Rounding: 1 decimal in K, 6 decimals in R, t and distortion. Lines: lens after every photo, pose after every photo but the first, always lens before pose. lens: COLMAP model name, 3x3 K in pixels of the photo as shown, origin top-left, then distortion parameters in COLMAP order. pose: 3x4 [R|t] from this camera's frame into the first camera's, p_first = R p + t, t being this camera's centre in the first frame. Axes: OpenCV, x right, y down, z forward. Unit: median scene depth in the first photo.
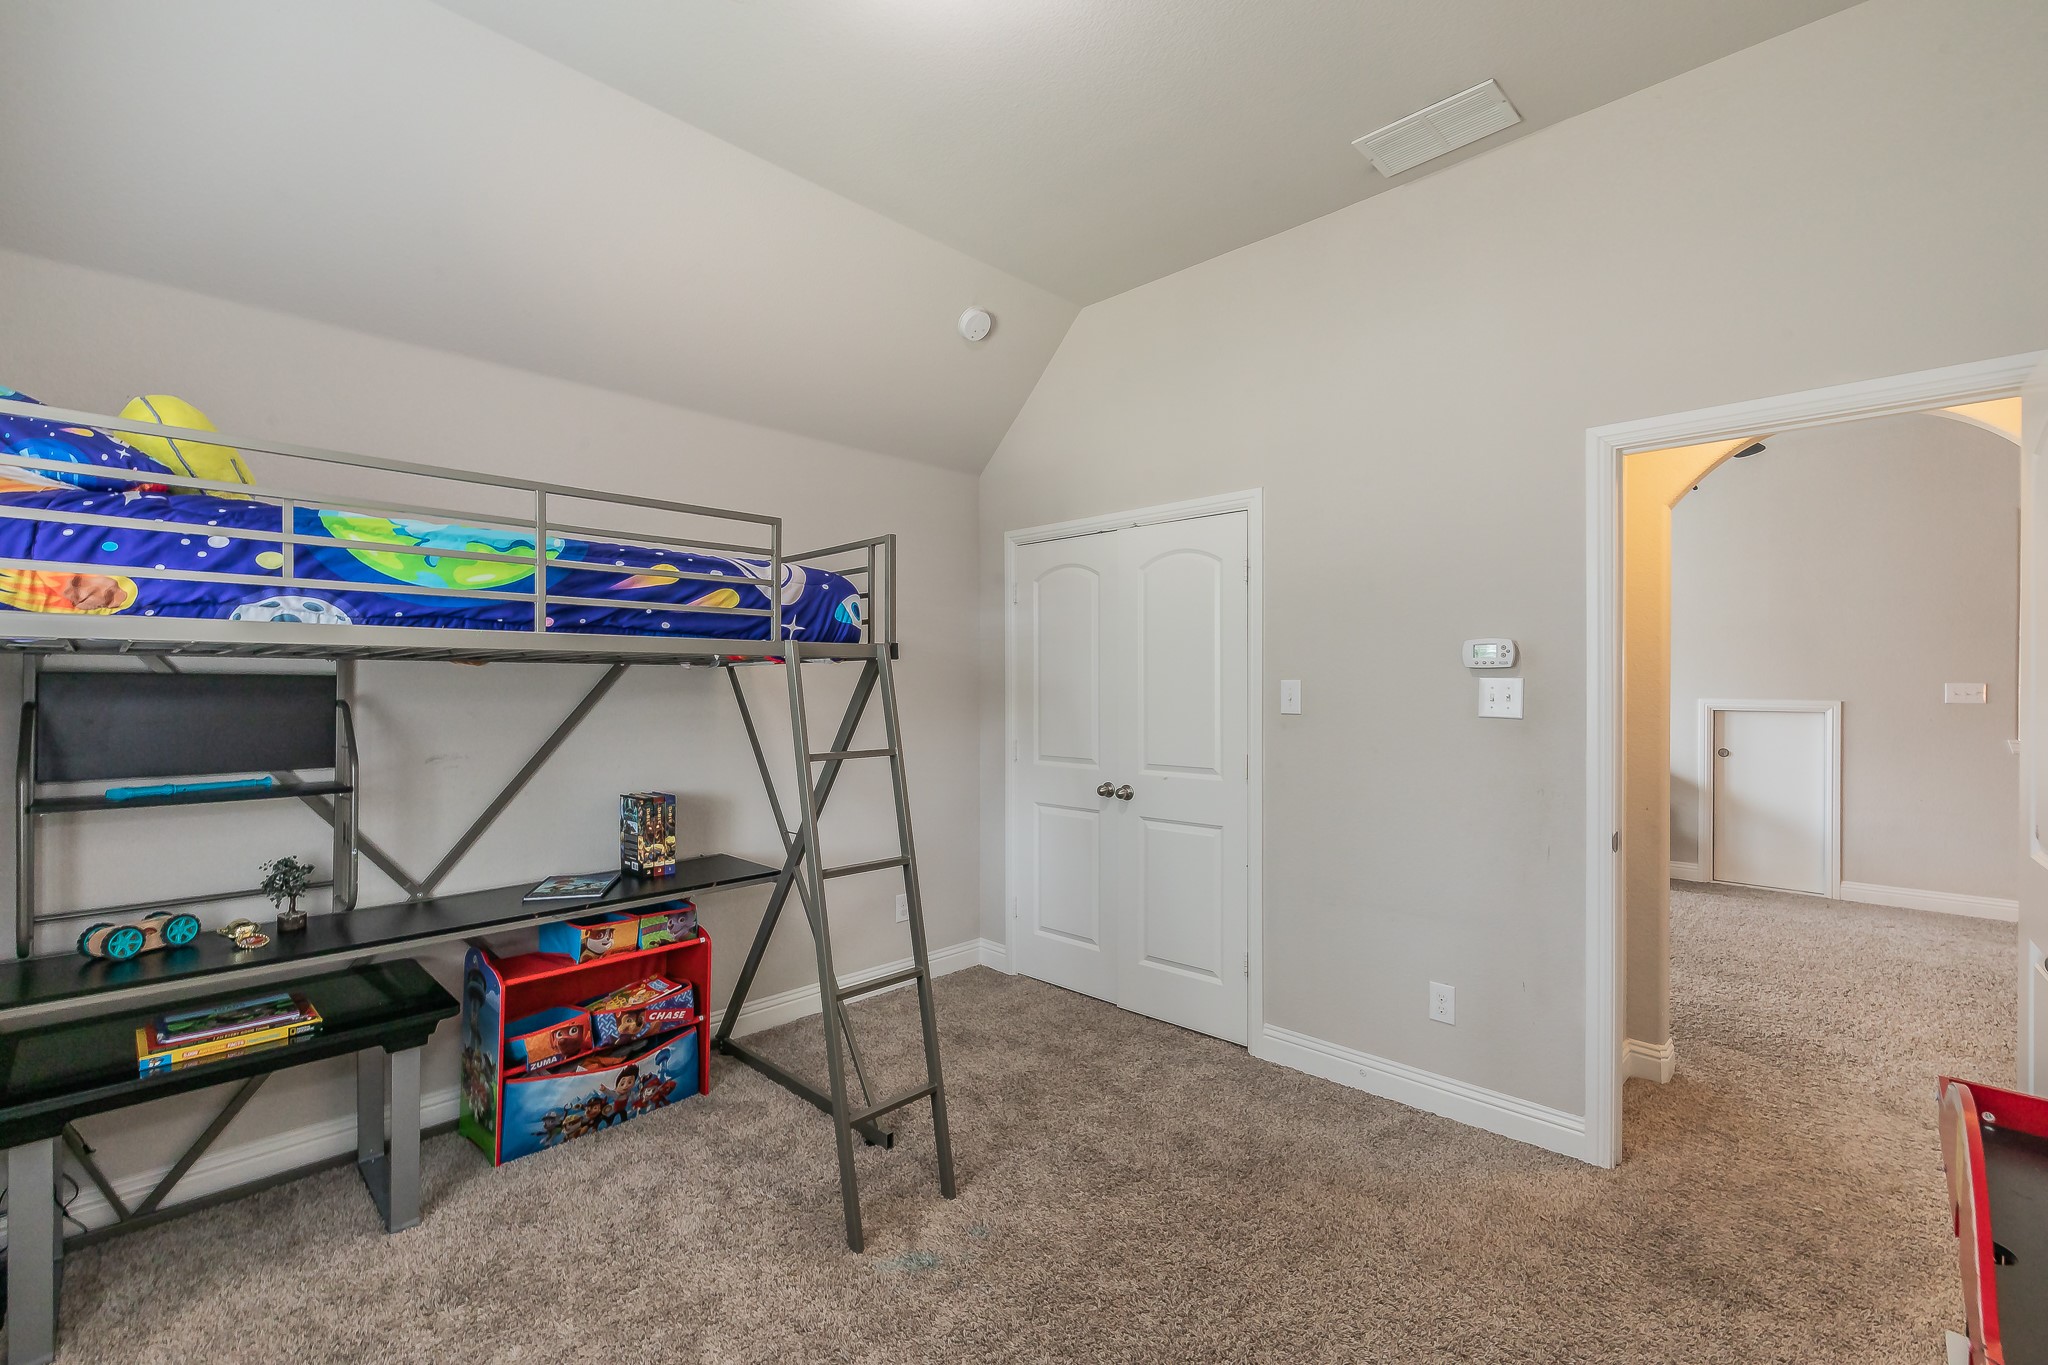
lens RADIAL K [[894.7, 0, 1014.8], [0, 894.7, 682.7], [0, 0, 1]] dist [0.000939, 0.000091]
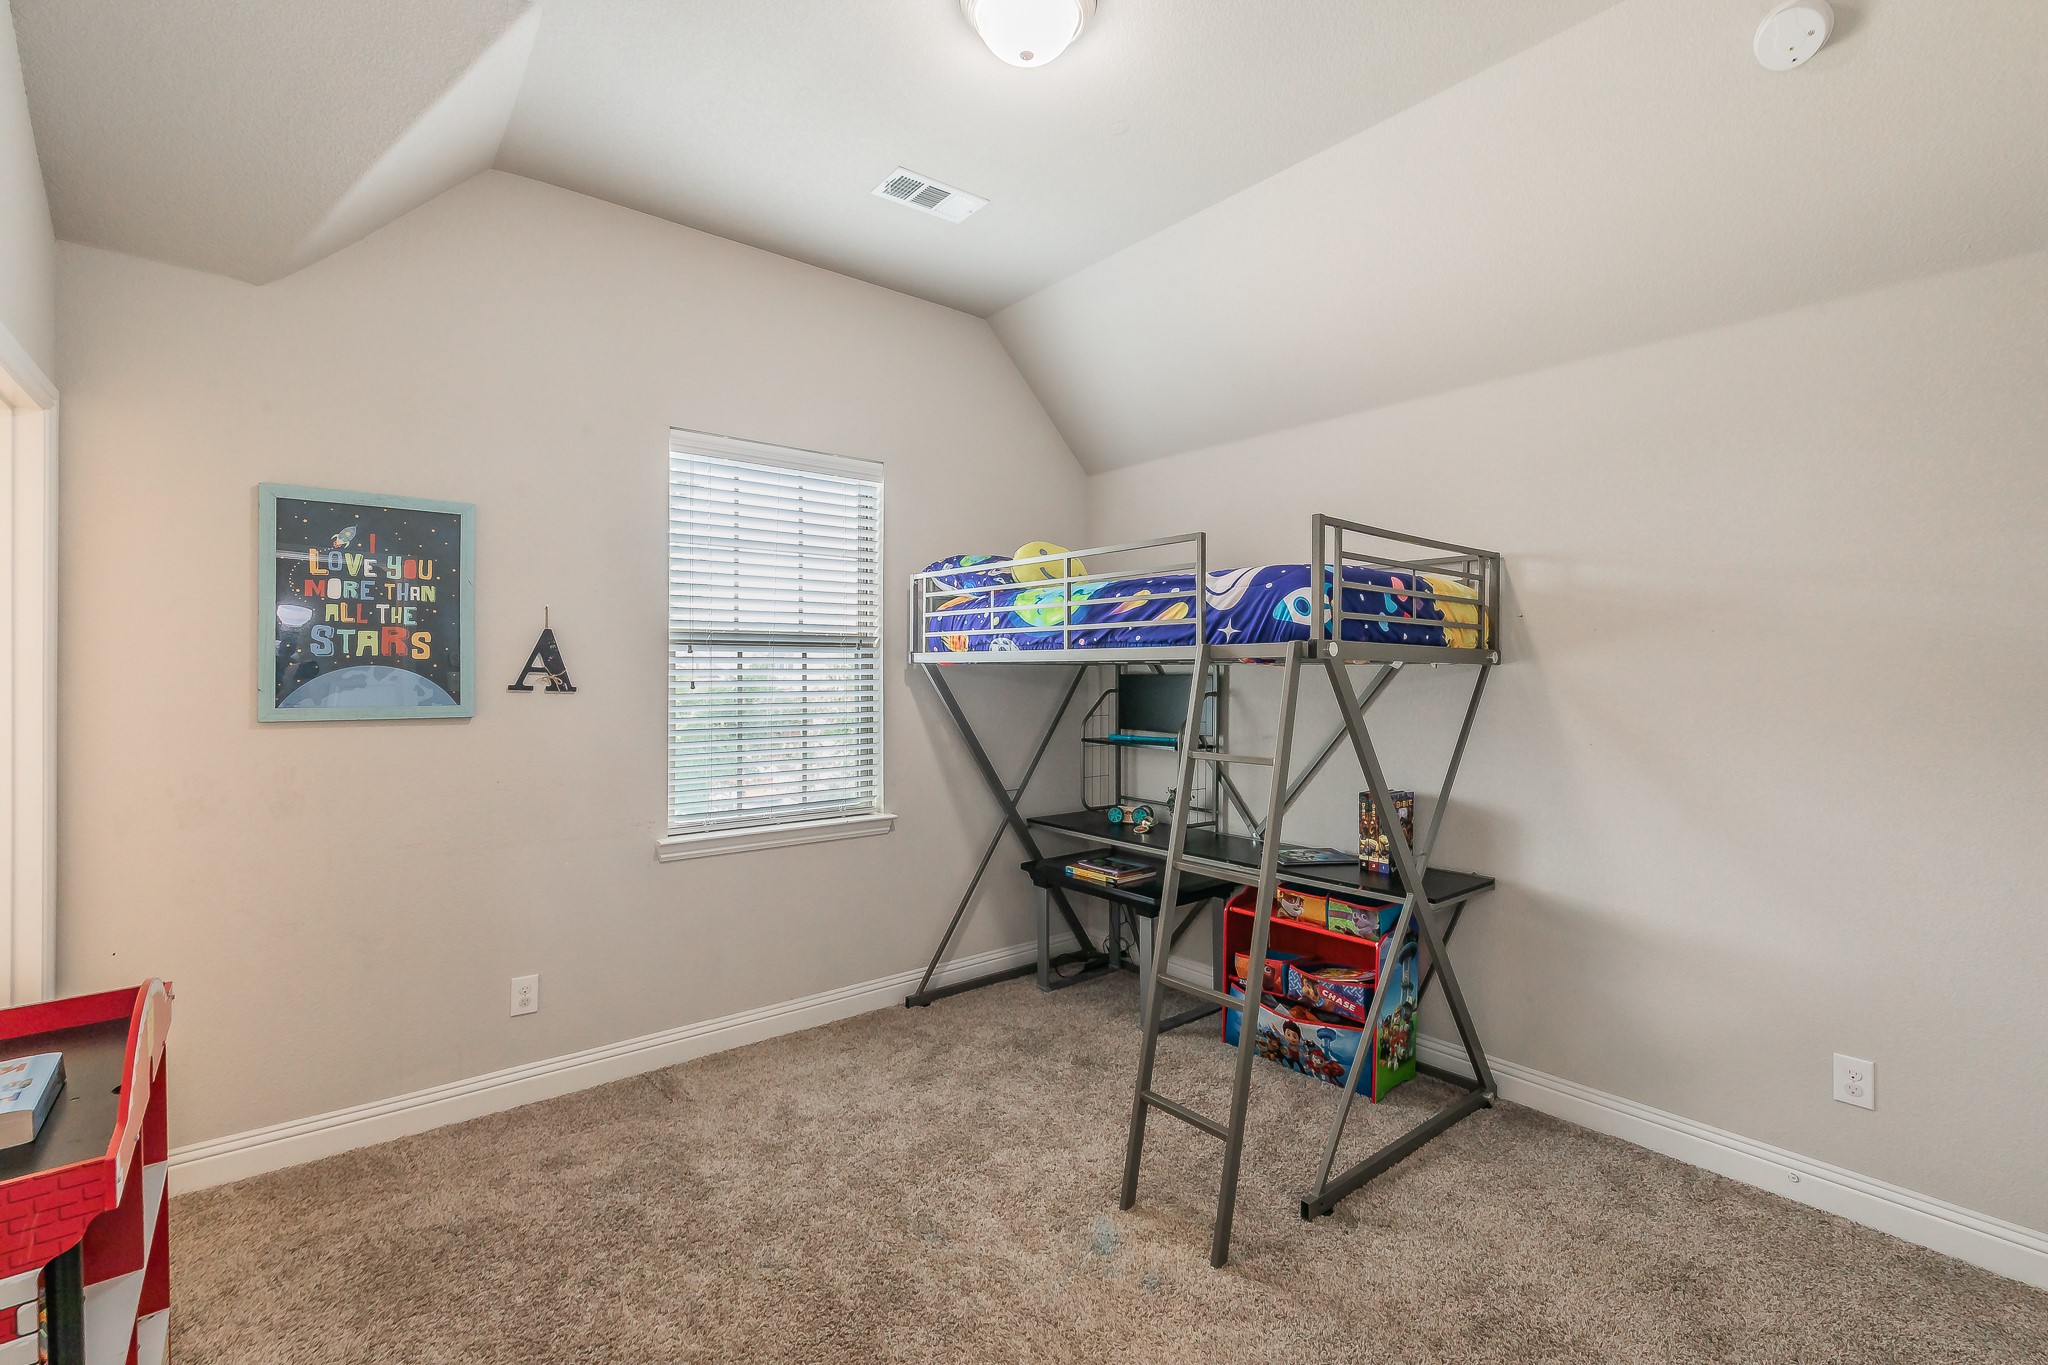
lens RADIAL K [[882.8, 0, 1030.2], [0, 882.8, 672.6], [0, 0, 1]] dist [0.018134, 0.000039]
pose [[-0.096613, -0.001830, -0.995320, 0.832350], [-0.000704, 0.999998, -0.001770, -0.011651], [0.995322, 0.000530, -0.096614, 0.906116]]
